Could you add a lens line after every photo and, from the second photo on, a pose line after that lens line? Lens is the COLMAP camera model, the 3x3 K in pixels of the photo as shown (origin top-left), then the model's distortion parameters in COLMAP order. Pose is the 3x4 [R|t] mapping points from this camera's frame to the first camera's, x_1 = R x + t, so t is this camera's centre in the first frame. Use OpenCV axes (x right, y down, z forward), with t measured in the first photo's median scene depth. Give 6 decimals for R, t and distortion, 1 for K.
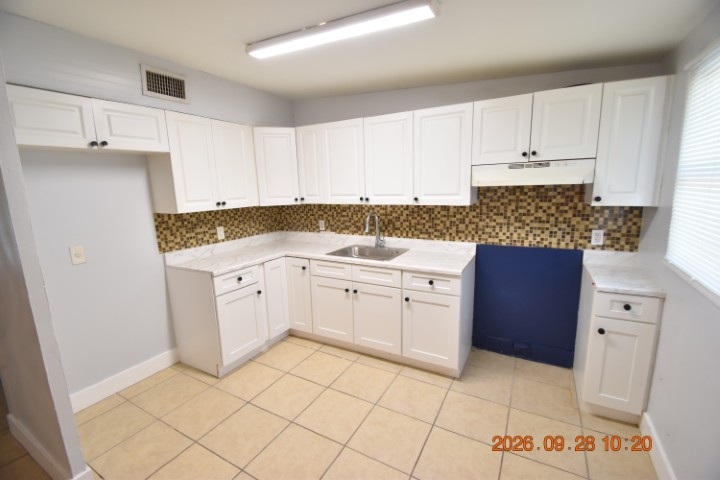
lens RADIAL K [[313.2, 0, 355.6], [0, 313.2, 244.5], [0, 0, 1]] dist [0.002874, -0.009245]
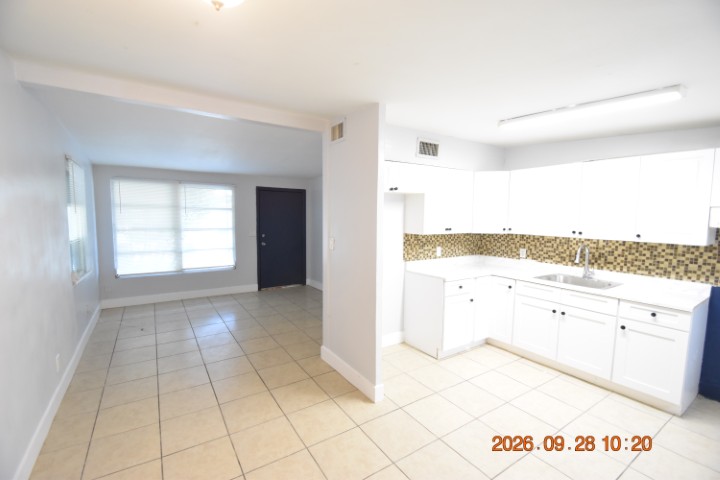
lens RADIAL K [[313.2, 0, 356.4], [0, 313.2, 243.4], [0, 0, 1]] dist [0.002874, -0.009245]
pose [[0.885596, 0.078336, -0.457803, -0.168732], [-0.119324, 0.990964, -0.061258, 0.060443], [0.448868, 0.108877, 0.886941, -0.374215]]
